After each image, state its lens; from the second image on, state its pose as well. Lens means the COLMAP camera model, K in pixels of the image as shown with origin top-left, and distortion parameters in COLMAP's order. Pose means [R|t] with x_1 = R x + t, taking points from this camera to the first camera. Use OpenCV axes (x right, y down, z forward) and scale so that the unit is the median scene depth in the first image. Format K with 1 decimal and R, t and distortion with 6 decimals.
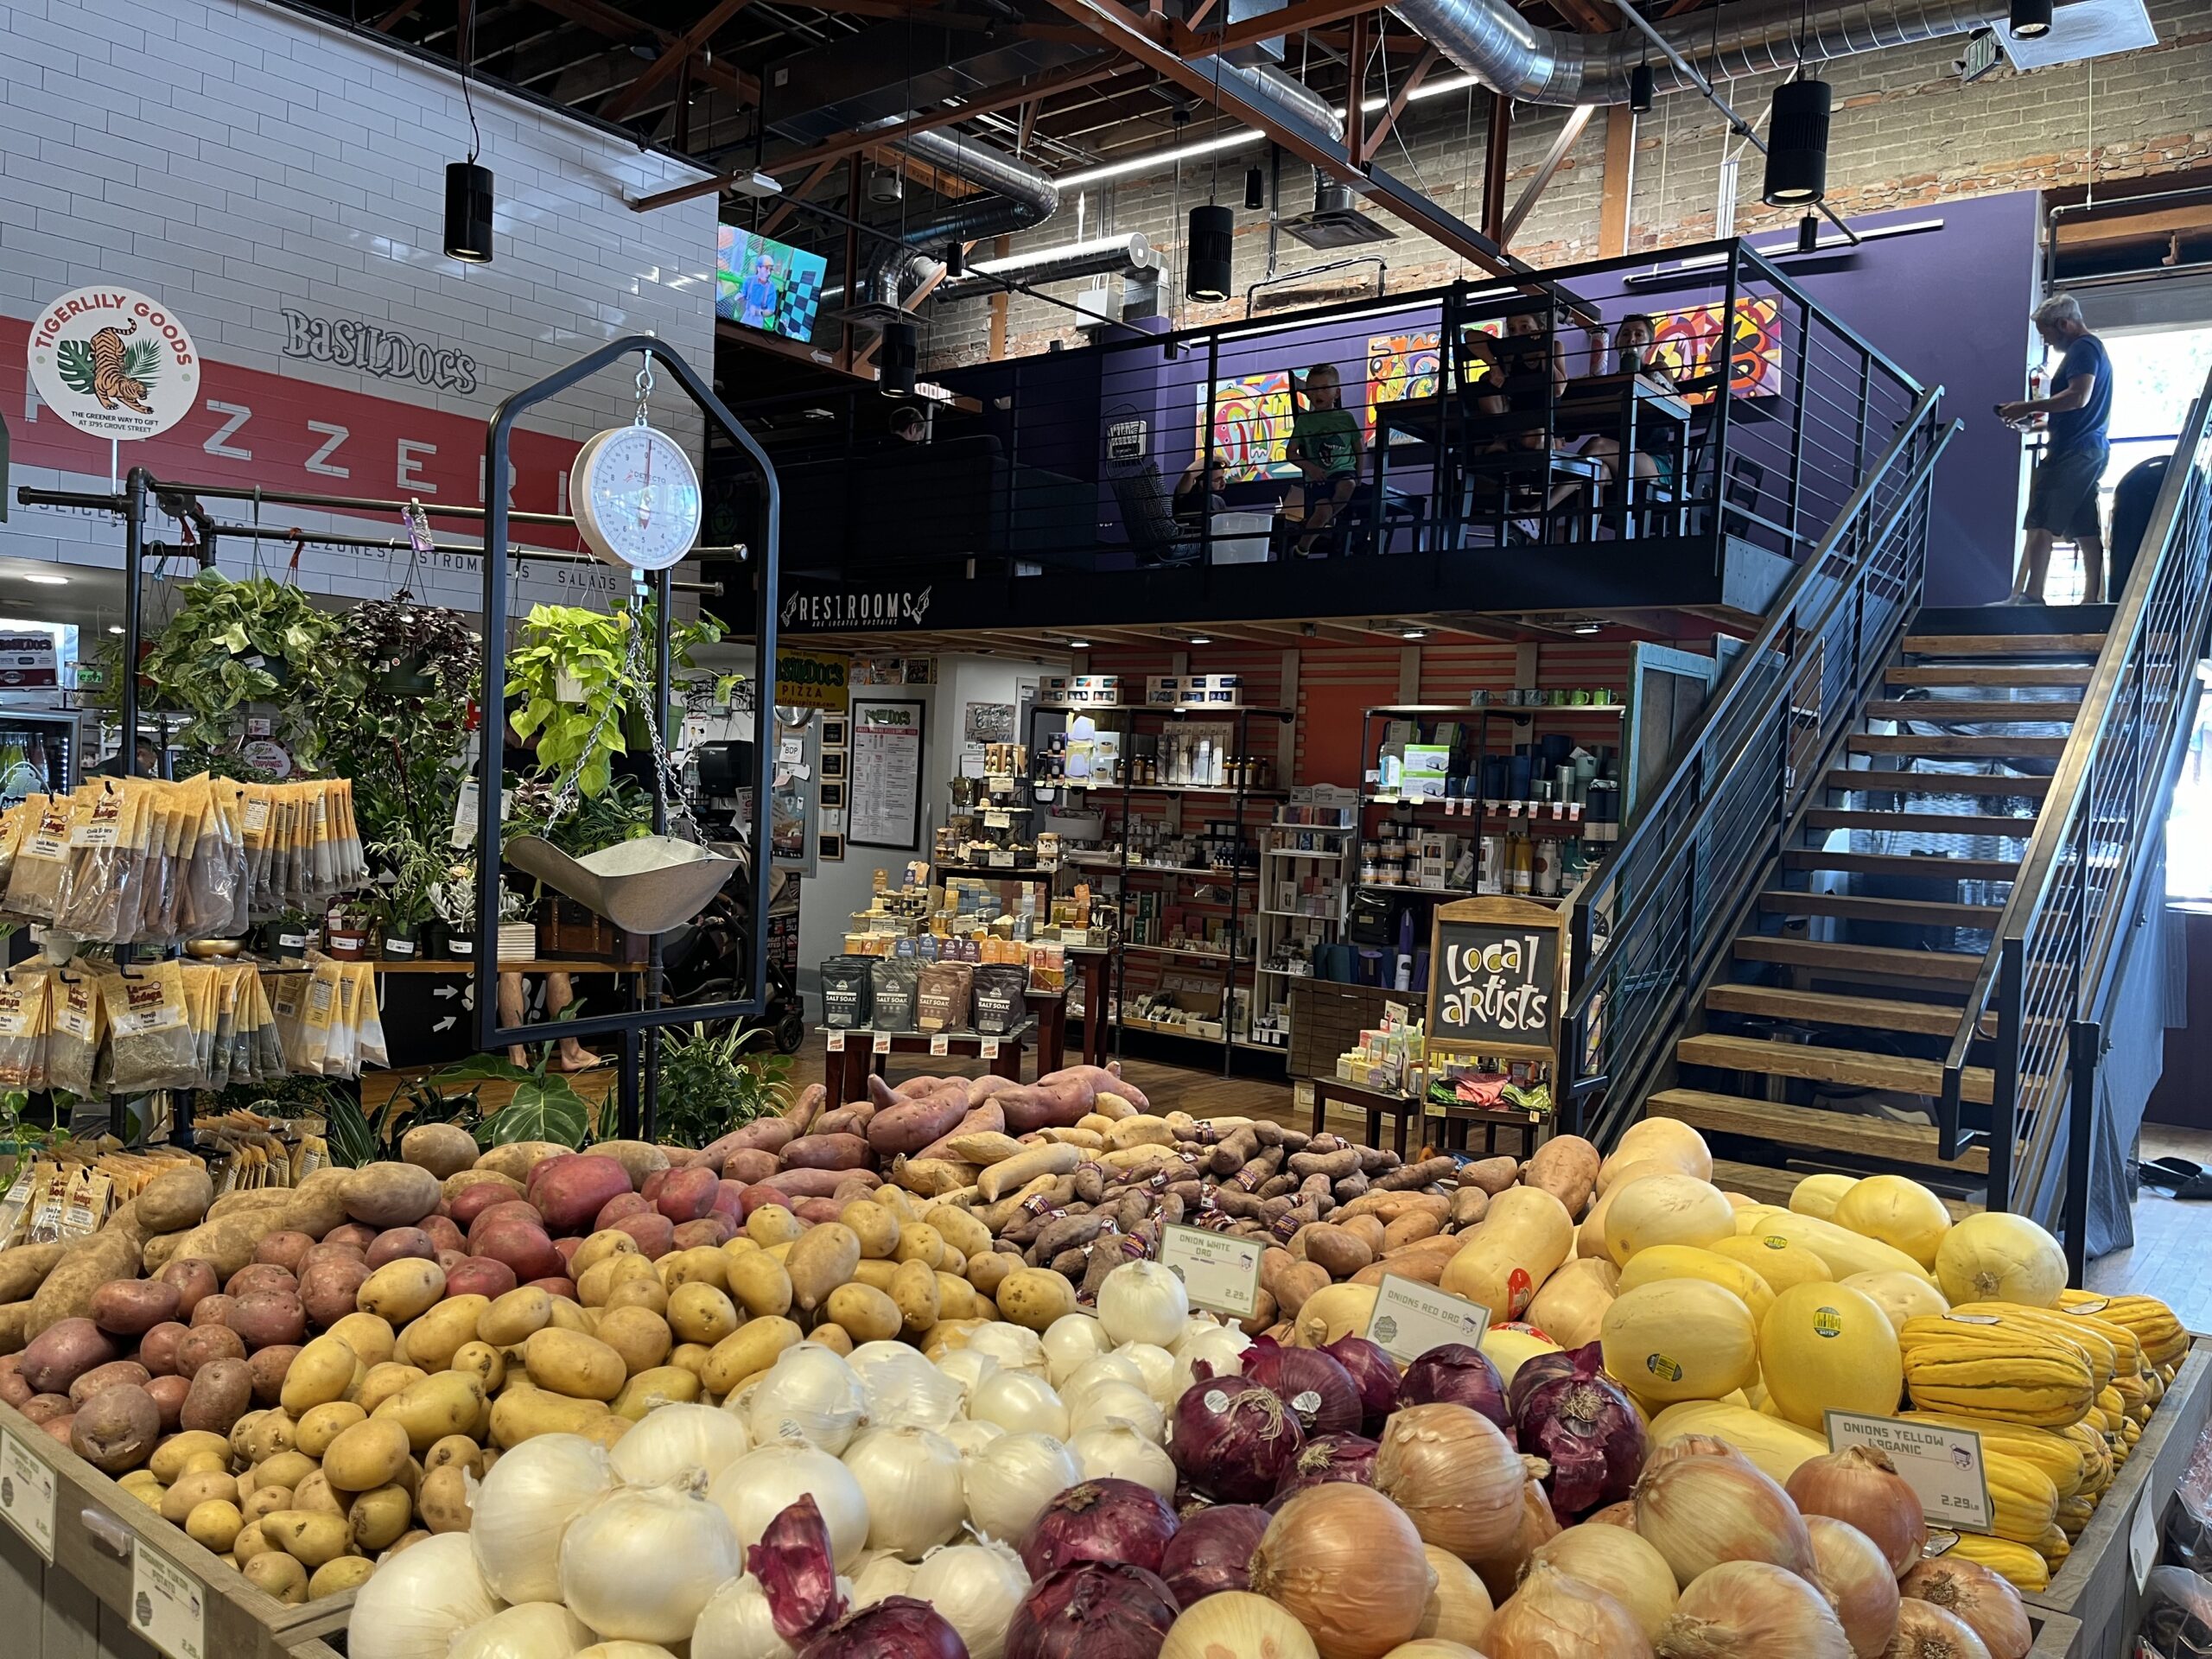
lens RADIAL K [[1653.6, 0, 1095.2], [0, 1653.6, 859.4], [0, 0, 1]] dist [0.062329, -0.093879]
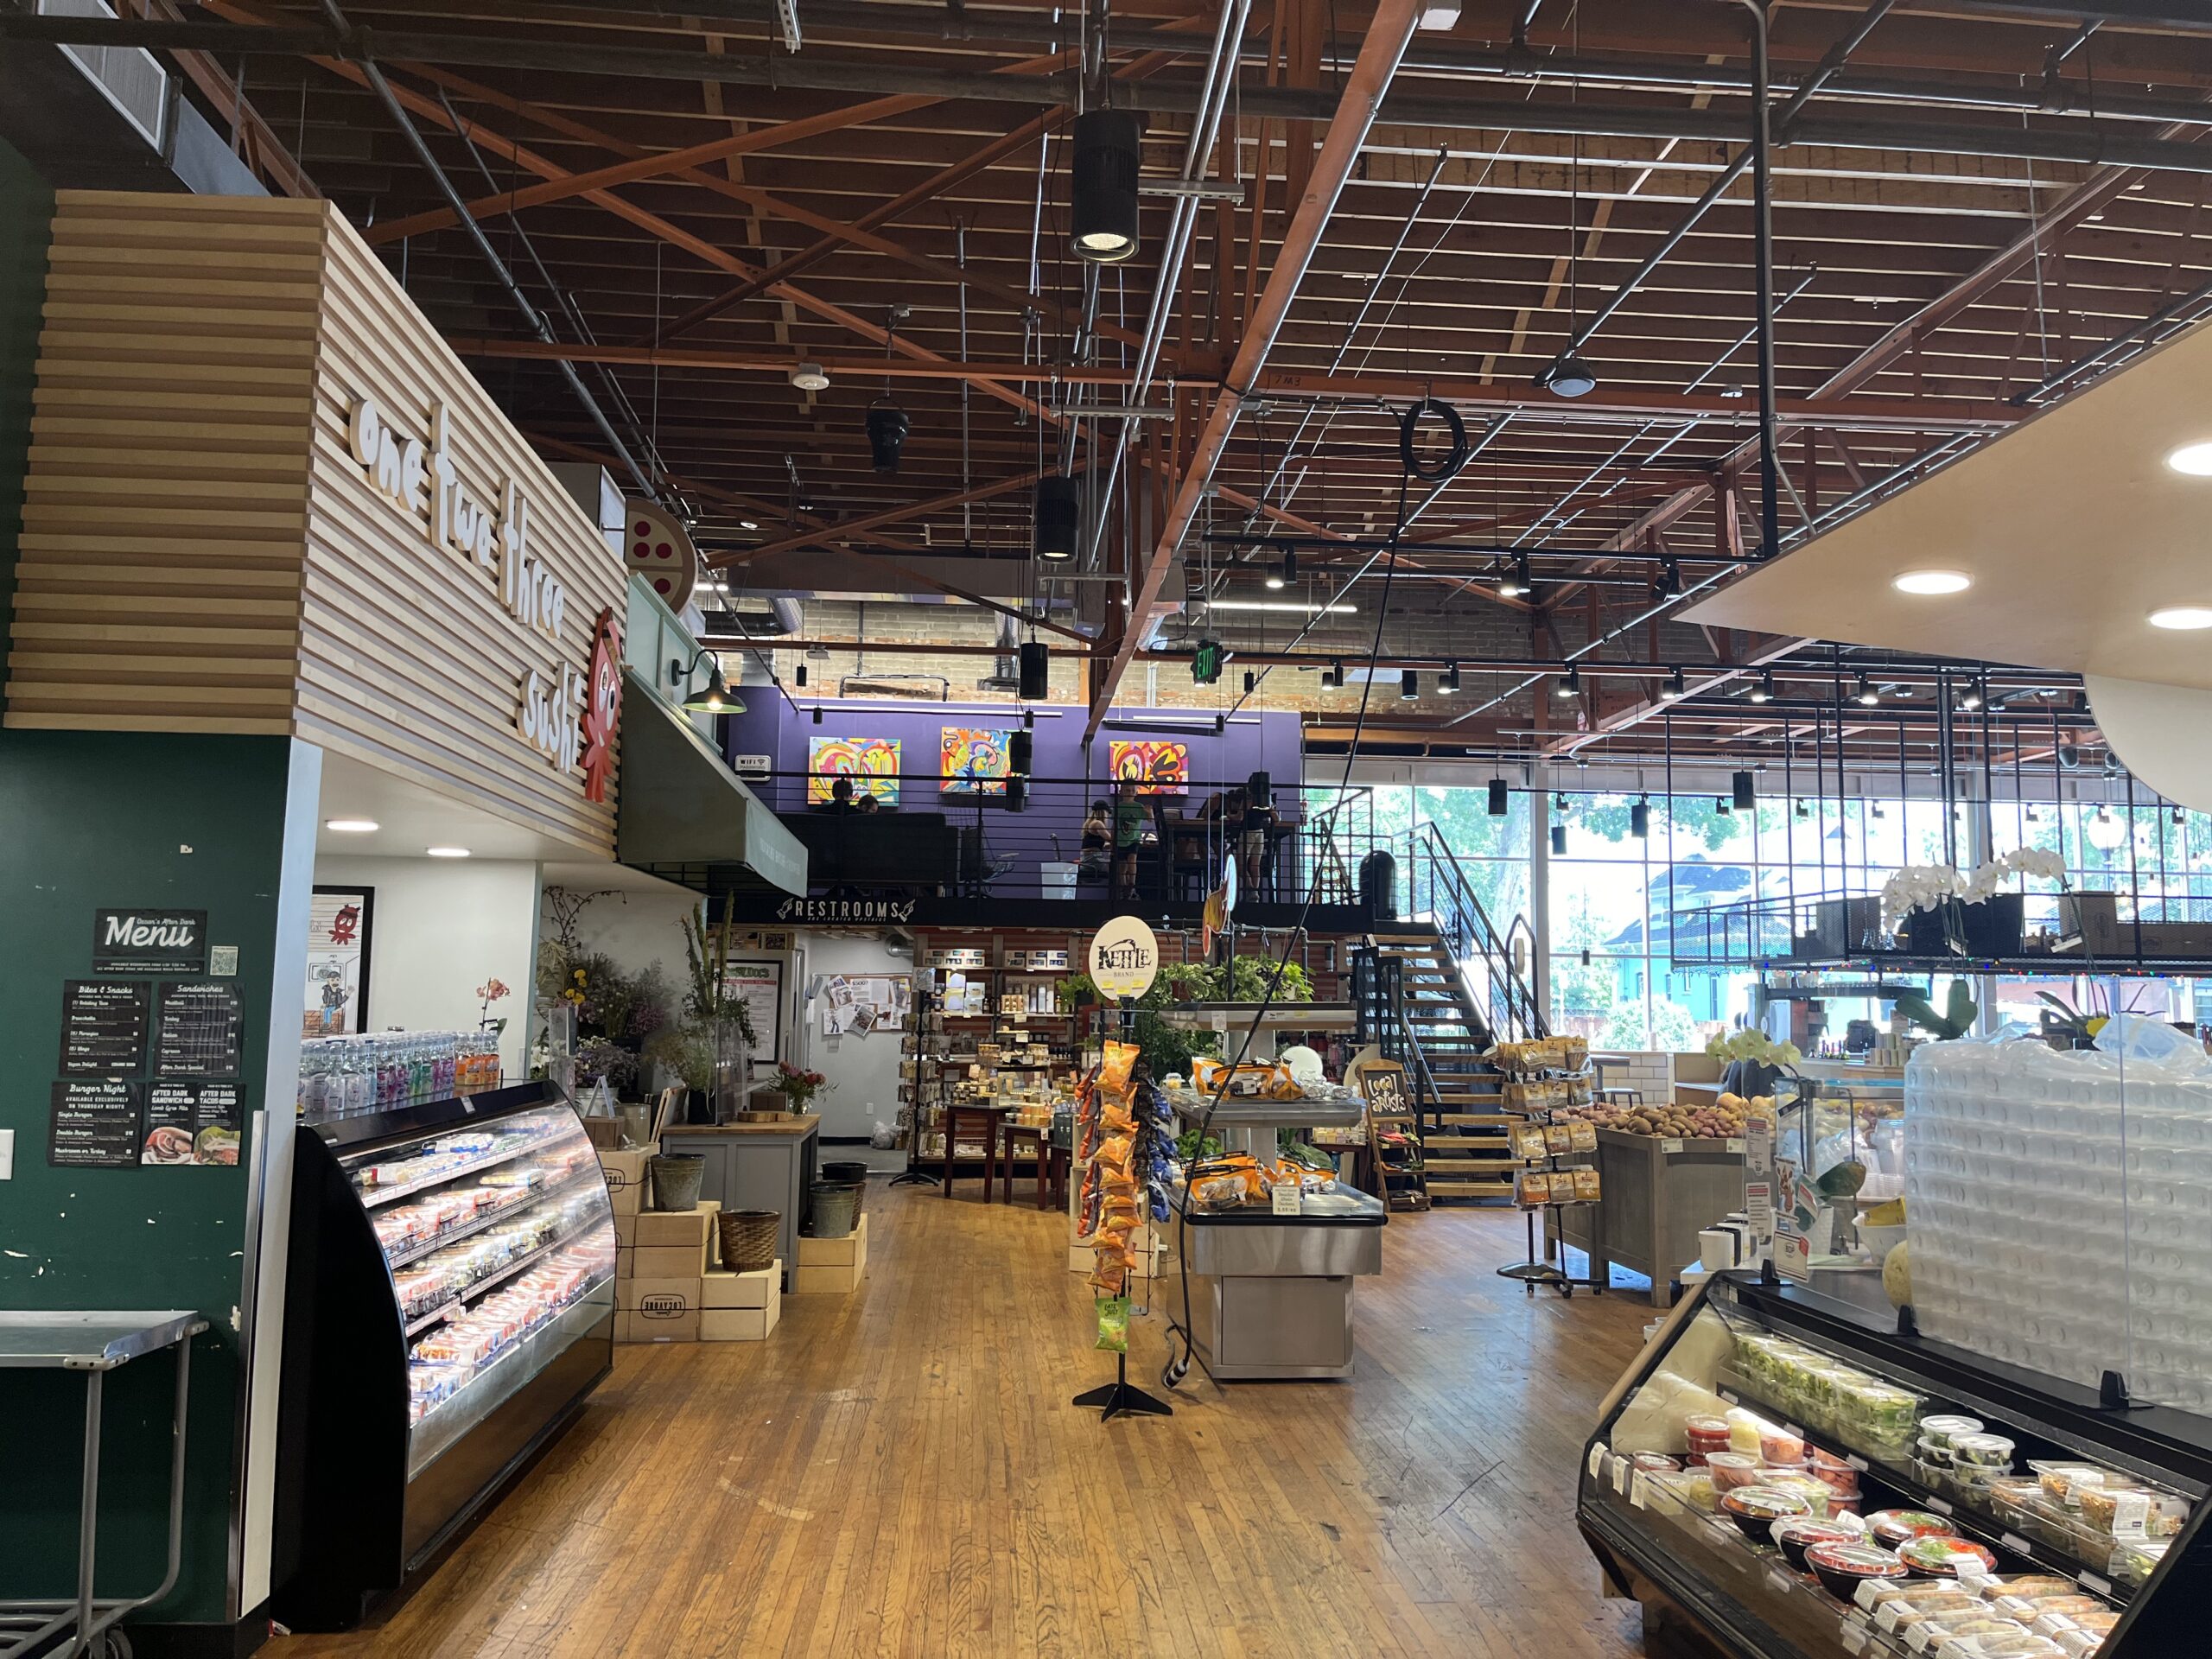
lens RADIAL K [[1623.8, 0, 1106.0], [0, 1623.8, 829.5], [0, 0, 1]] dist [0.058926, -0.073503]
pose [[0.734056, 0.036196, 0.678124, -1.069714], [0.052760, 0.992520, -0.110090, -0.044349], [-0.677036, 0.116590, 0.726656, -0.330703]]
